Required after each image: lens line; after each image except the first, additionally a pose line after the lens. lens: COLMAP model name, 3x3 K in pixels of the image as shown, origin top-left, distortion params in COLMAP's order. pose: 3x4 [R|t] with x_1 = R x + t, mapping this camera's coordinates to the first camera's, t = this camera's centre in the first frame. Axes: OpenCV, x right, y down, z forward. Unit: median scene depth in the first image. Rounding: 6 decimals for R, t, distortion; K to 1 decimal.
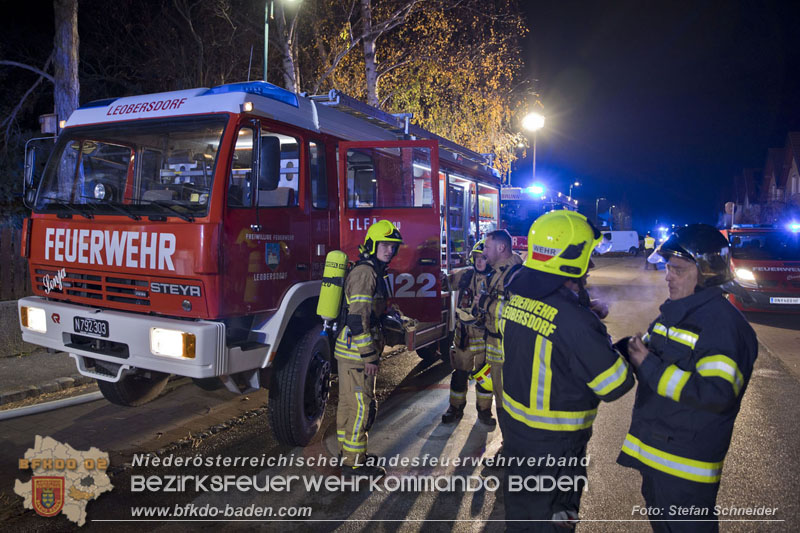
lens RADIAL K [[574.5, 0, 400.0], [0, 574.5, 266.5], [0, 0, 1]] dist [-0.038556, 0.002463]
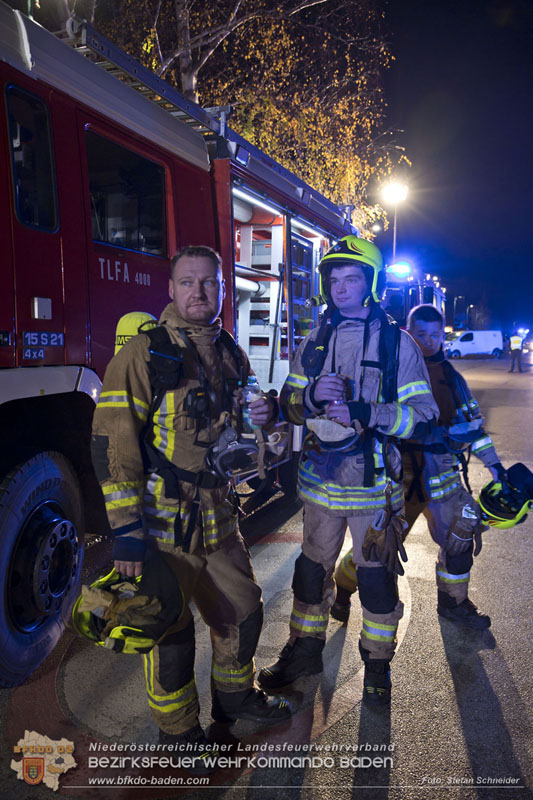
lens RADIAL K [[640.0, 0, 266.5], [0, 640.0, 400.0], [0, 0, 1]] dist [-0.004268, 0.004759]
pose [[0.999082, -0.009792, 0.041710, 0.011982], [0.007936, 0.998981, 0.044426, 0.009036], [-0.042102, -0.044054, 0.998142, 0.124200]]
